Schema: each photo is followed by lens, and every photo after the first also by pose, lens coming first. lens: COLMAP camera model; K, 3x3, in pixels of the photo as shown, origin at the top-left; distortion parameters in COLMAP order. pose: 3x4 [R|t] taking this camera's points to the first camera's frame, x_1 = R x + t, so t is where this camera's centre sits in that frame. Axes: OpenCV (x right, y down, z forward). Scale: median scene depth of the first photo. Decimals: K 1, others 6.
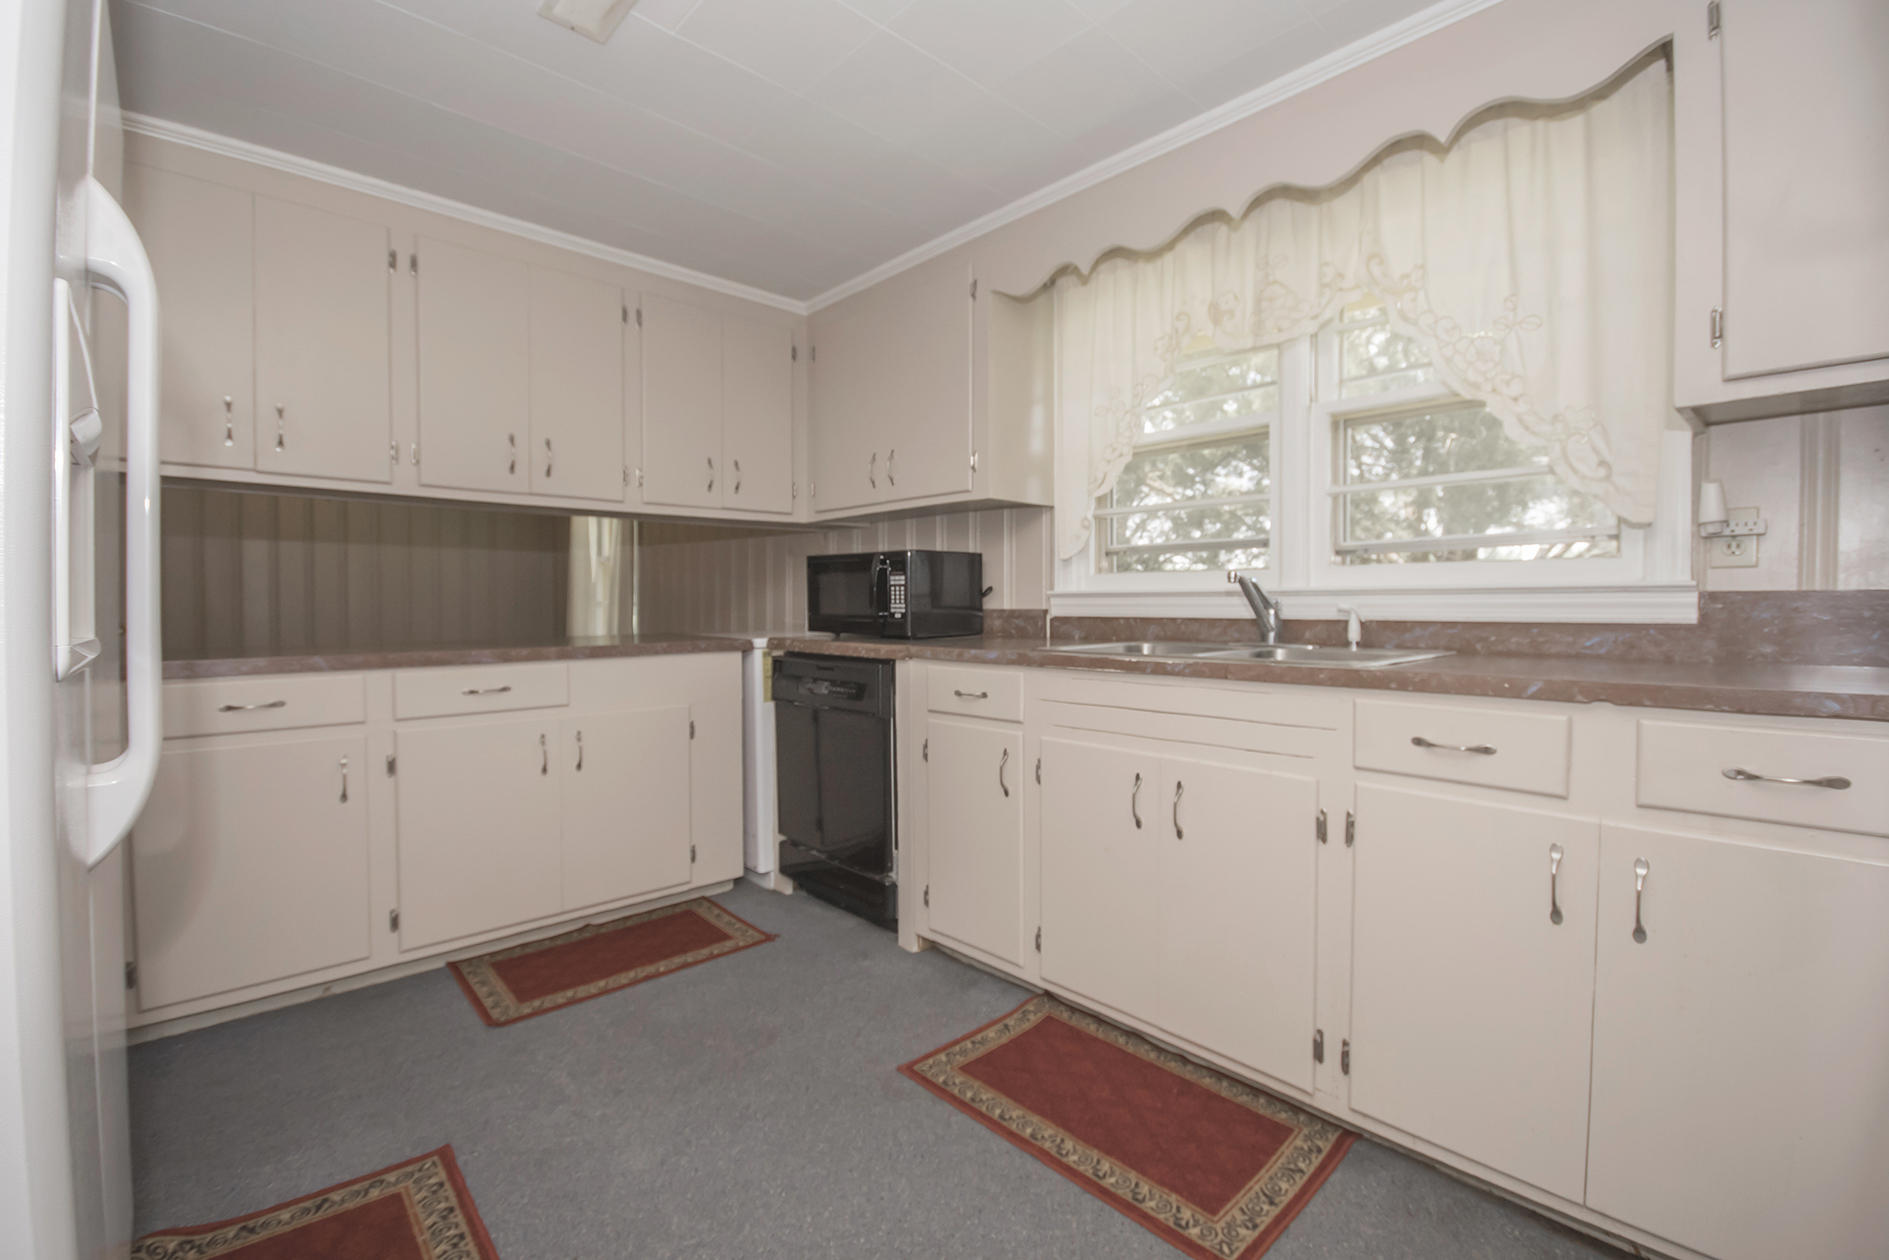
lens RADIAL K [[826.7, 0, 944.5], [0, 826.7, 630.0], [0, 0, 1]] dist [-0.001925, -0.000455]
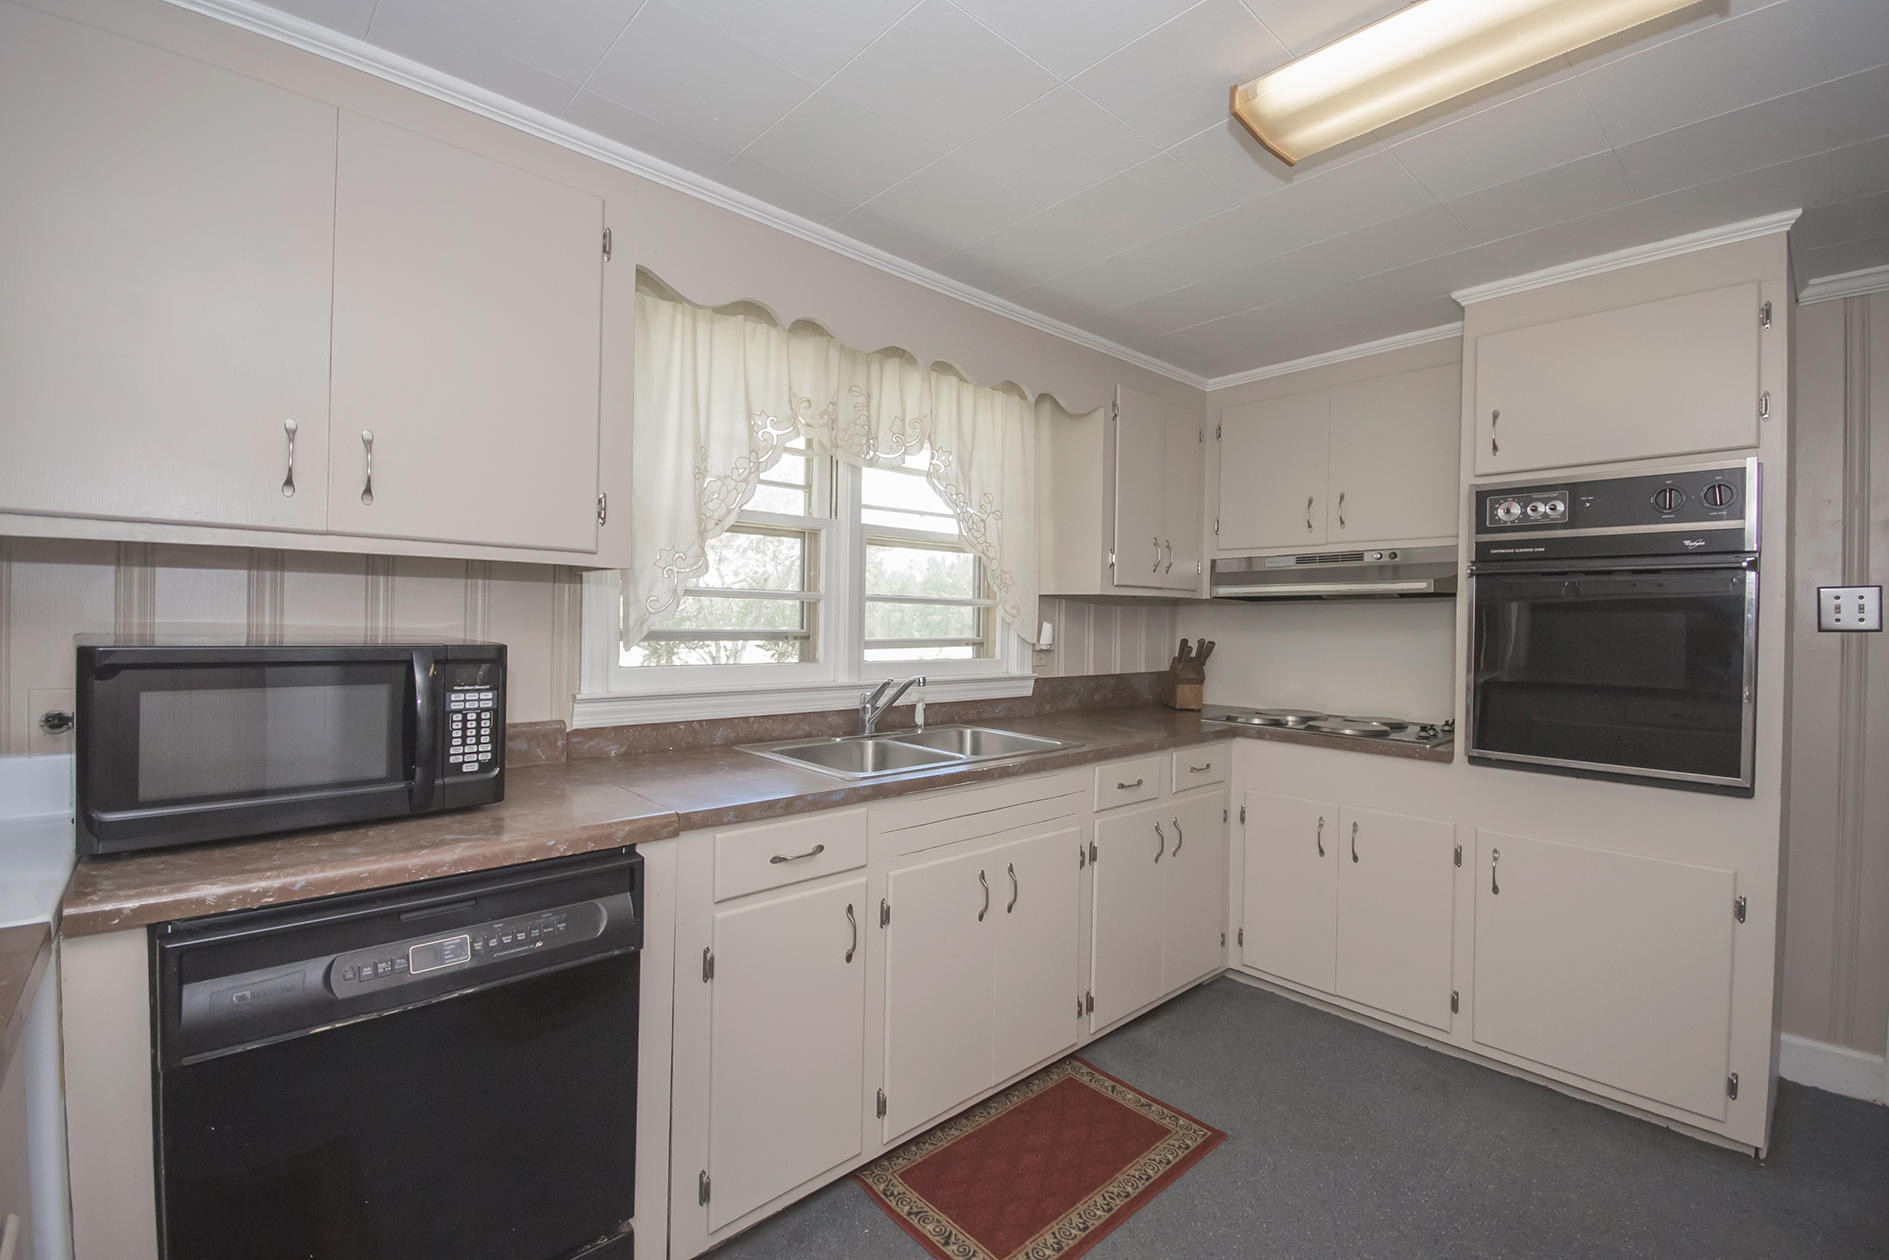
lens RADIAL K [[826.7, 0, 944.5], [0, 826.7, 630.0], [0, 0, 1]] dist [-0.001925, -0.000455]
pose [[0.005332, -0.008005, 0.999954, -0.845148], [0.013807, 0.999873, 0.007930, -0.152464], [-0.999890, 0.013764, 0.005442, 1.017069]]
